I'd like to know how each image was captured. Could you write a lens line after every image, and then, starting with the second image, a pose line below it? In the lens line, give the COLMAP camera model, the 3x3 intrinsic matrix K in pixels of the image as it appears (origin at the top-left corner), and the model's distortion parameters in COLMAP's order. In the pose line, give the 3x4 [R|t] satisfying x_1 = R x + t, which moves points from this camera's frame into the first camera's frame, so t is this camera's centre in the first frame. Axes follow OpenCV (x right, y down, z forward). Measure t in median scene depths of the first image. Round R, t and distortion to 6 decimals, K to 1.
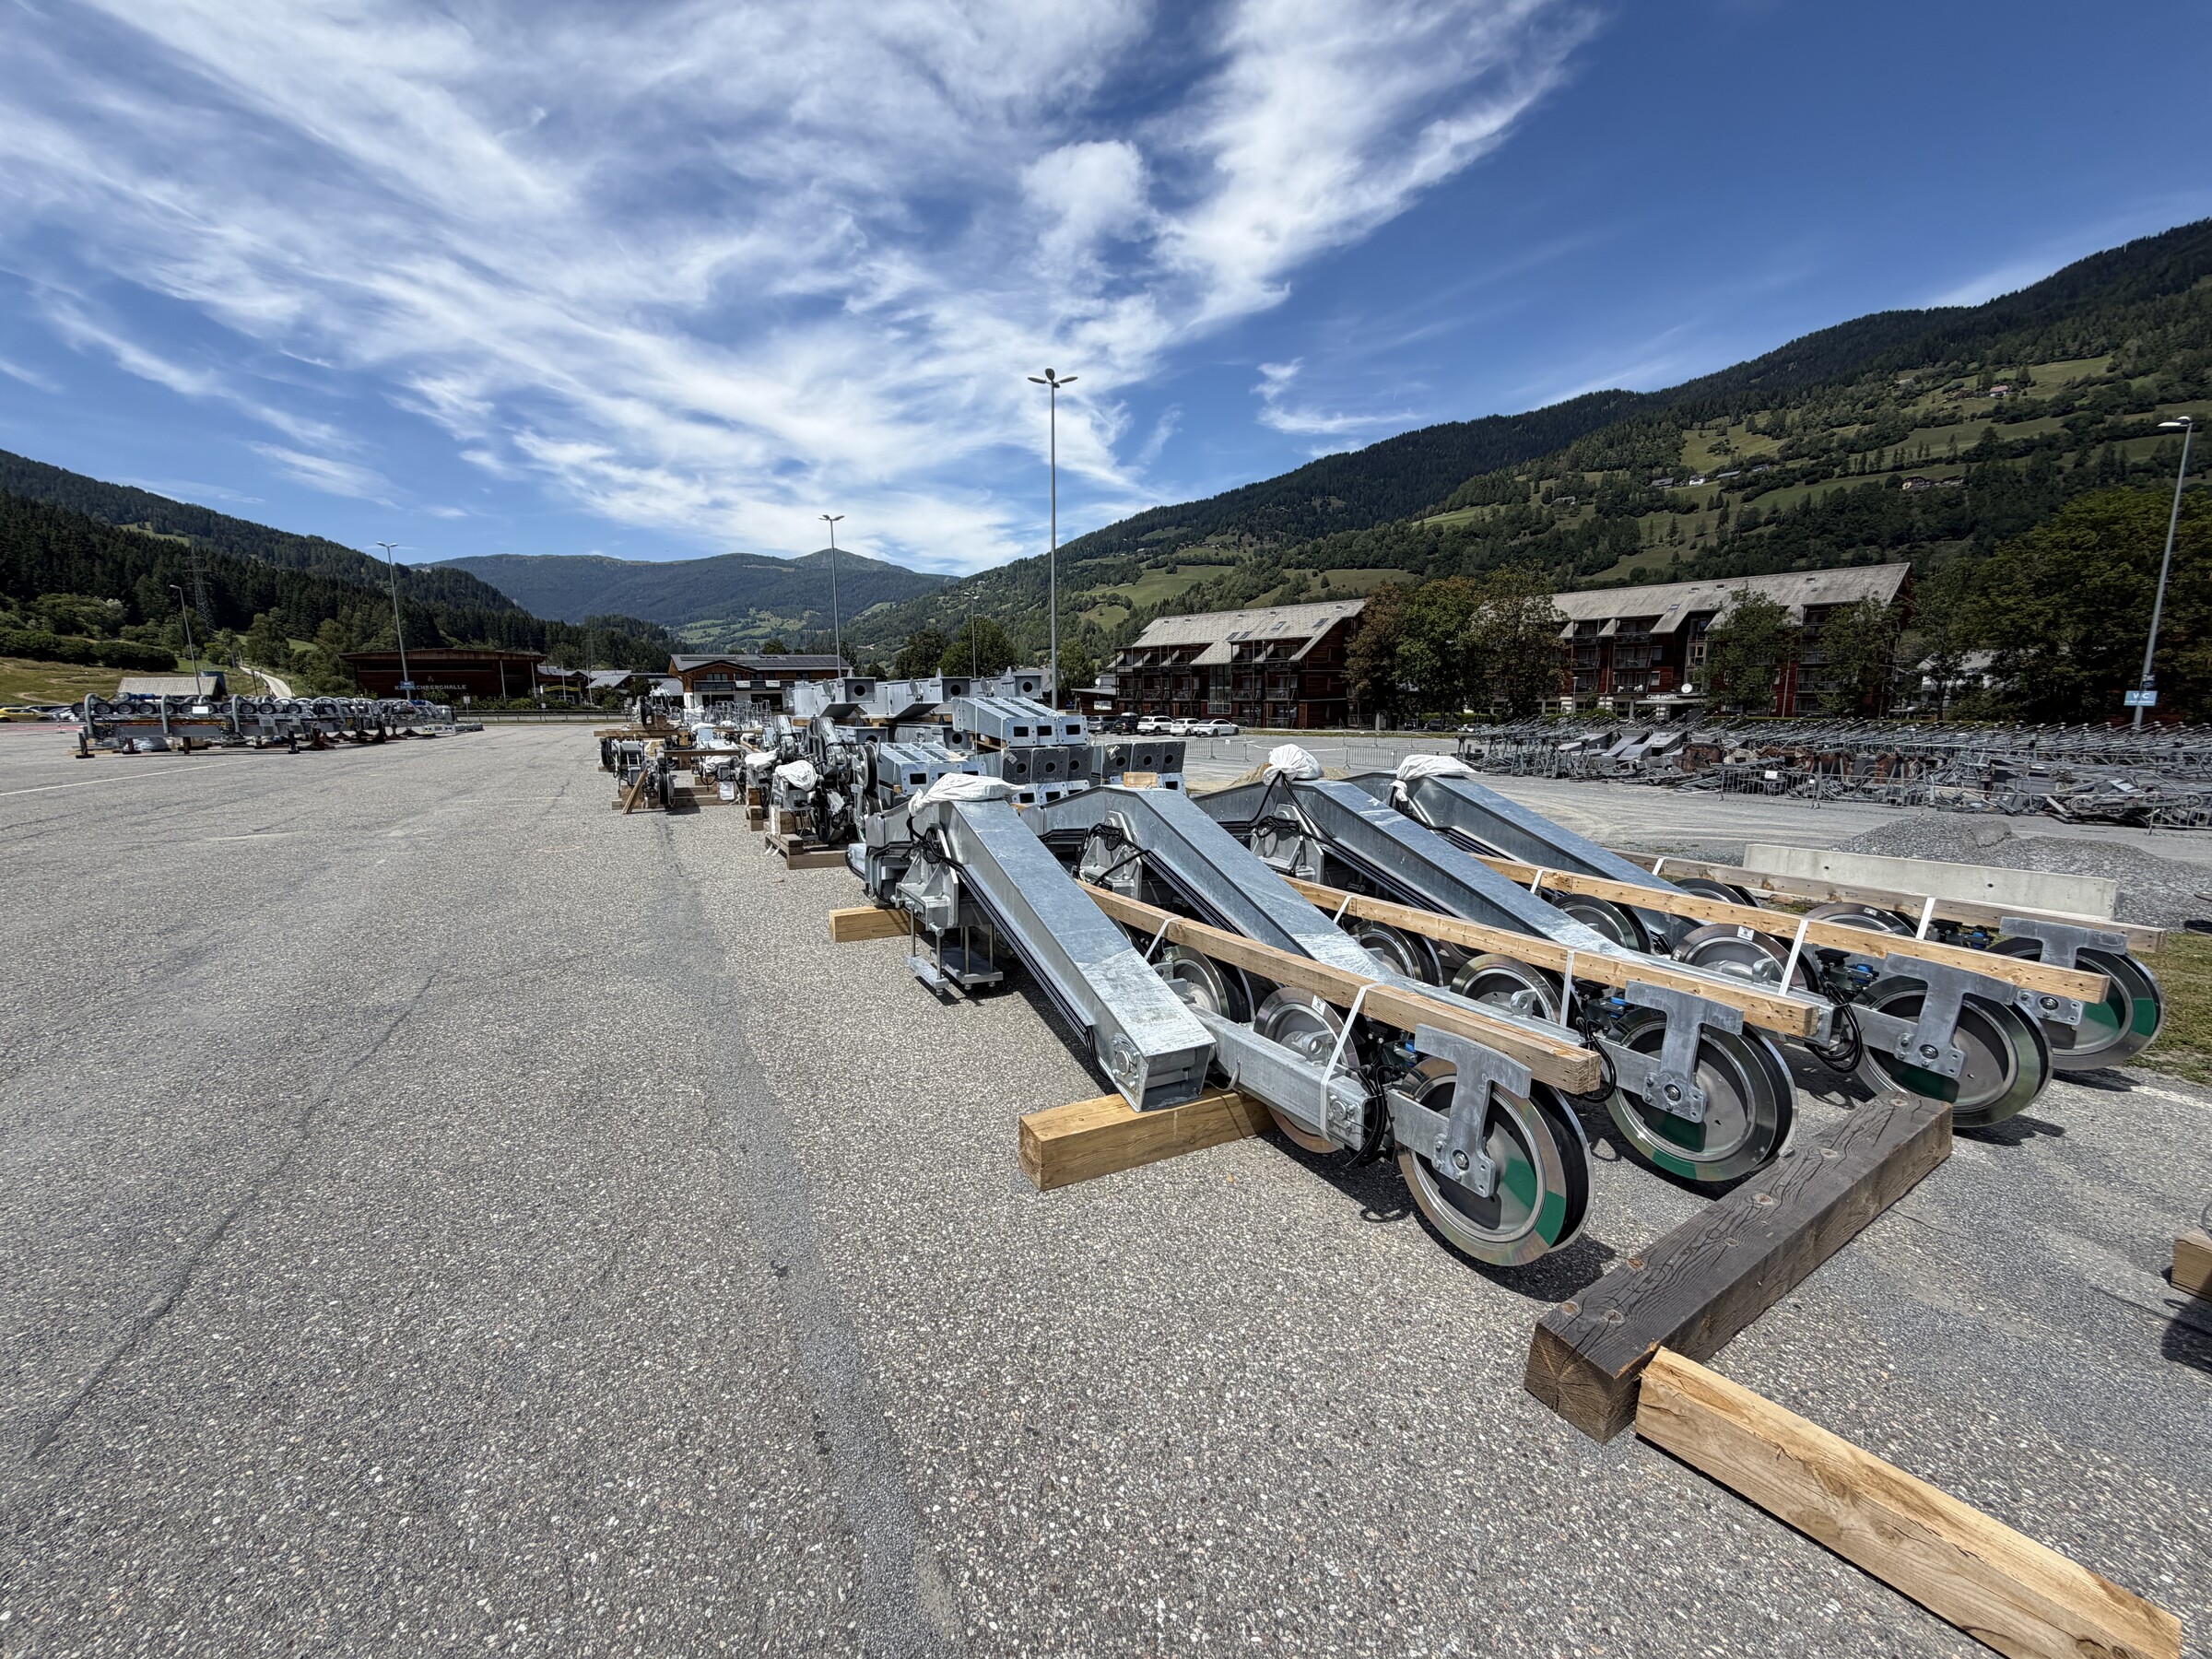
lens RADIAL K [[827.4, 0, 1120.3], [0, 827.4, 822.7], [0, 0, 1]] dist [-0.007546, -0.000237]
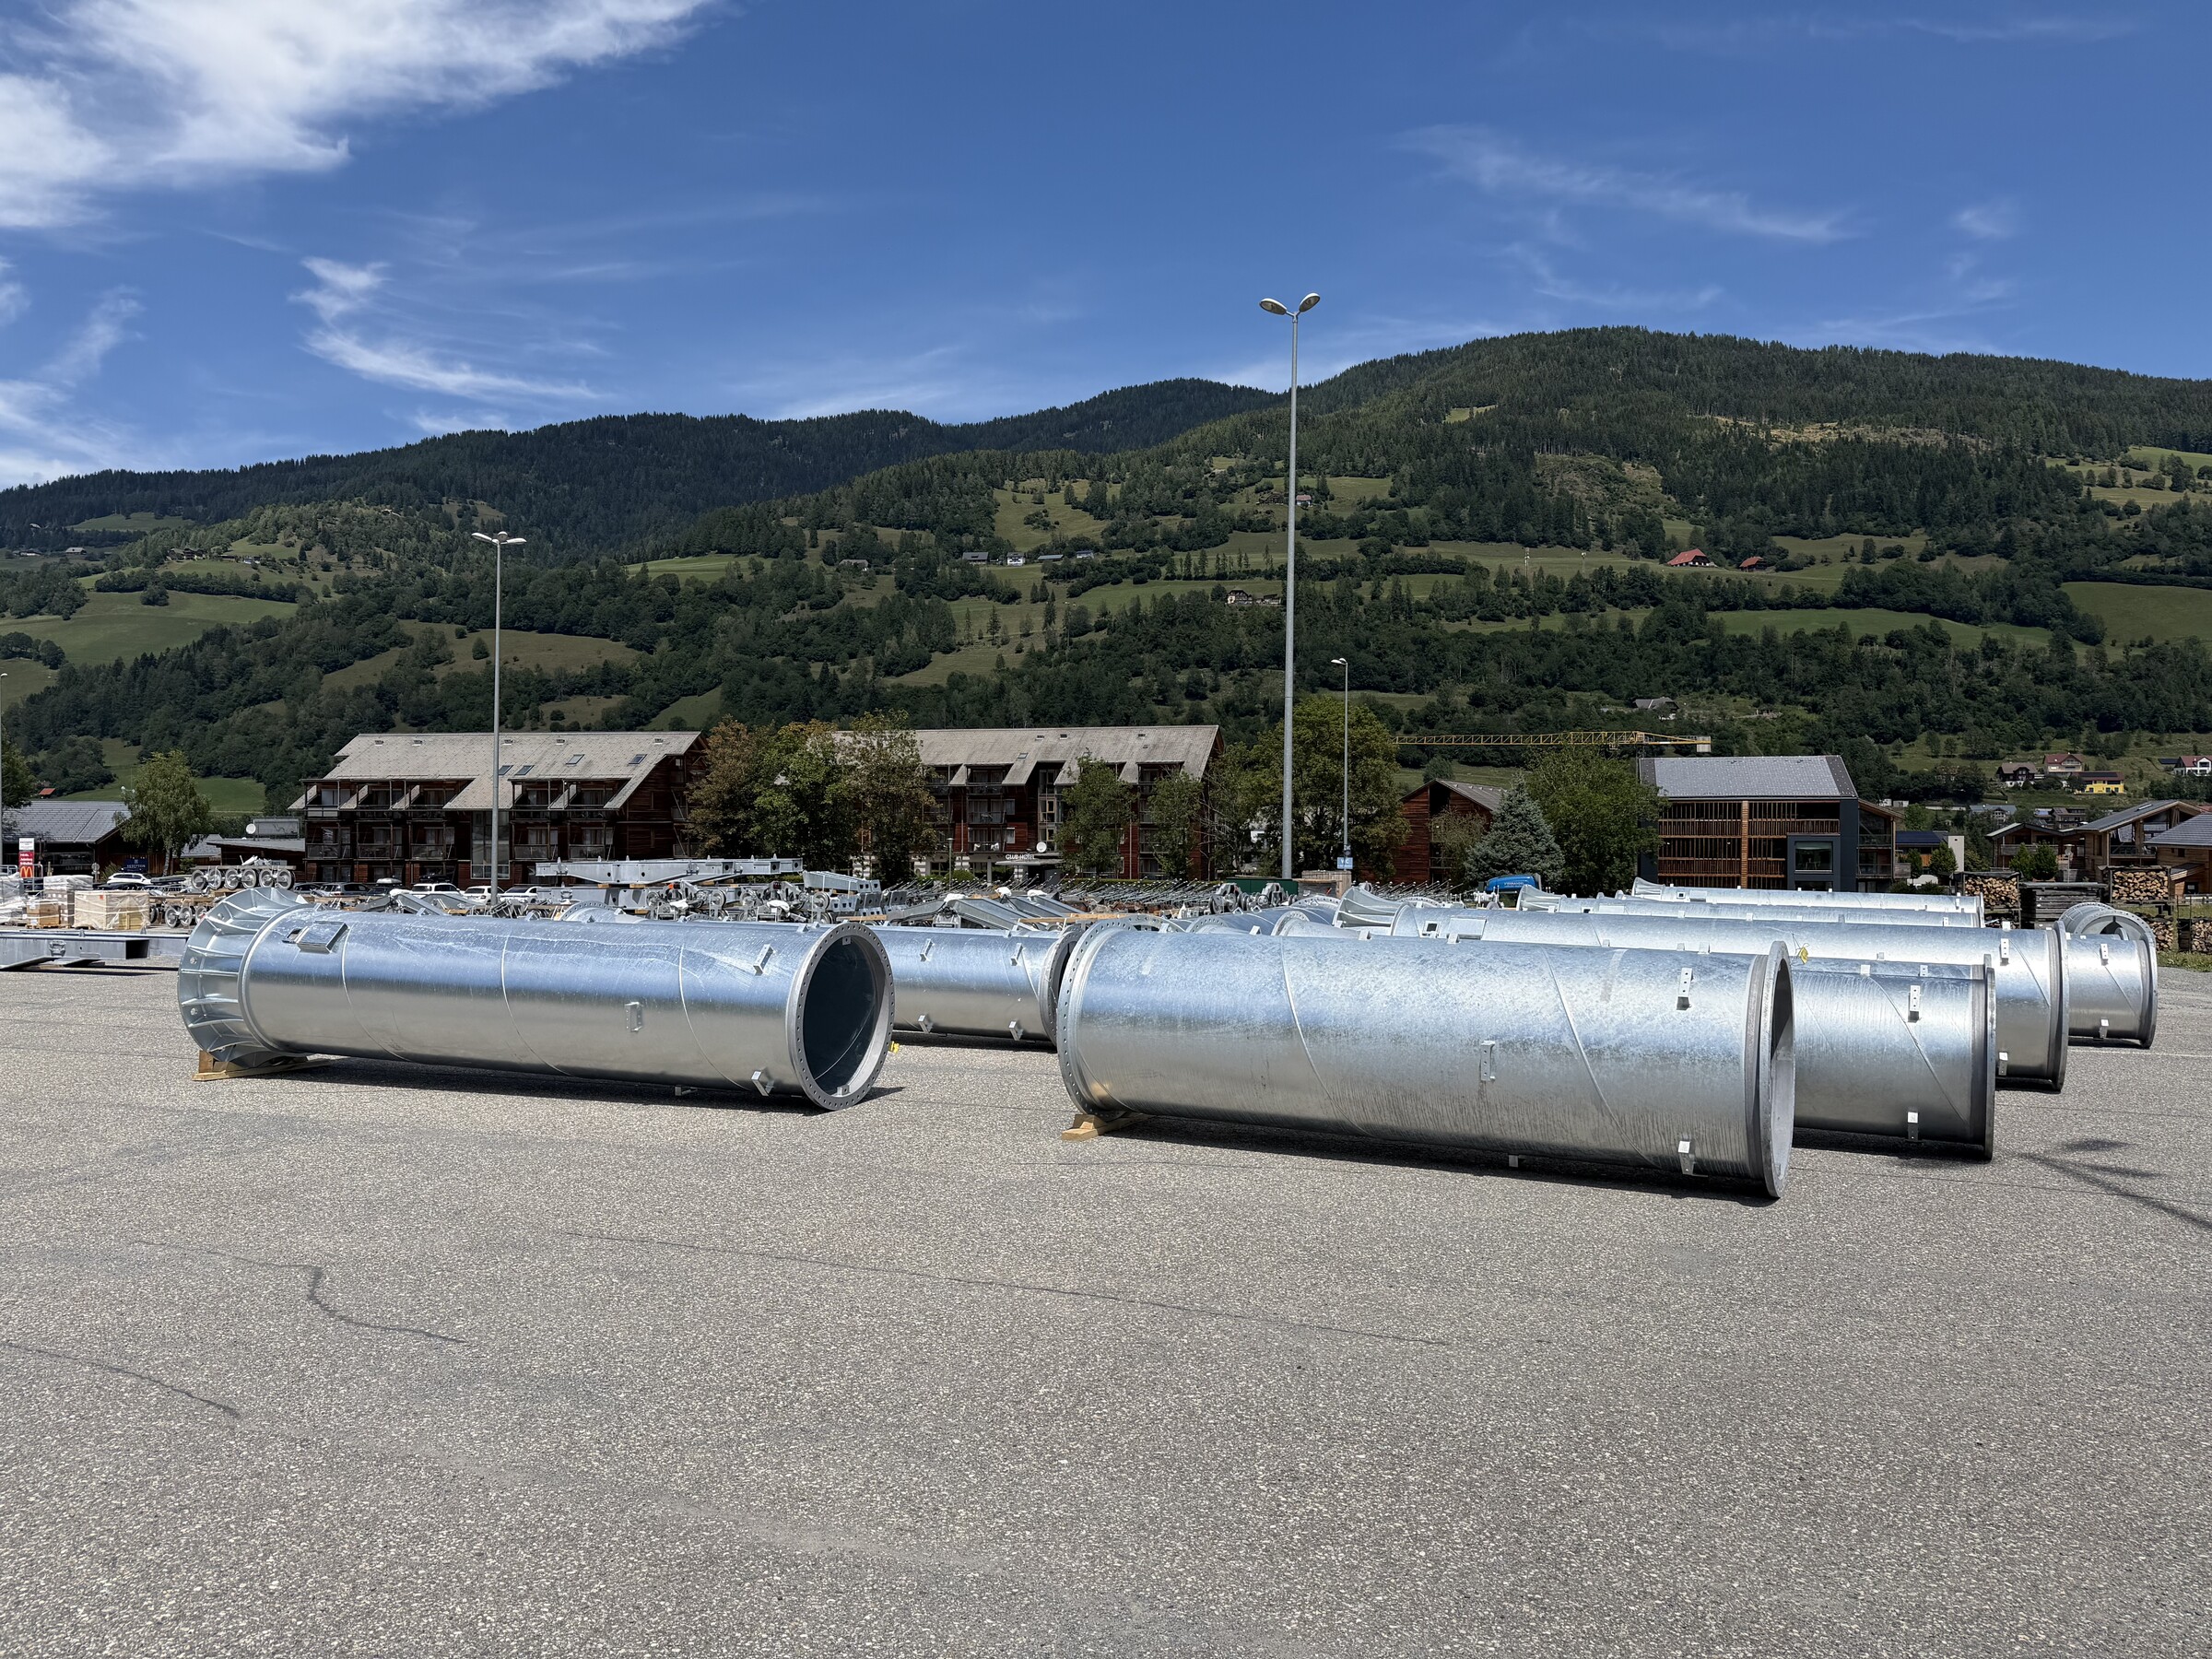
lens RADIAL K [[1534.2, 0, 1086.6], [0, 1534.2, 889.9], [0, 0, 1]] dist [0.037070, -0.041456]
pose [[0.801822, -0.009954, 0.597480, -0.066275], [0.083796, 0.991855, -0.095931, 0.011319], [-0.591658, 0.126986, 0.796125, -0.085583]]
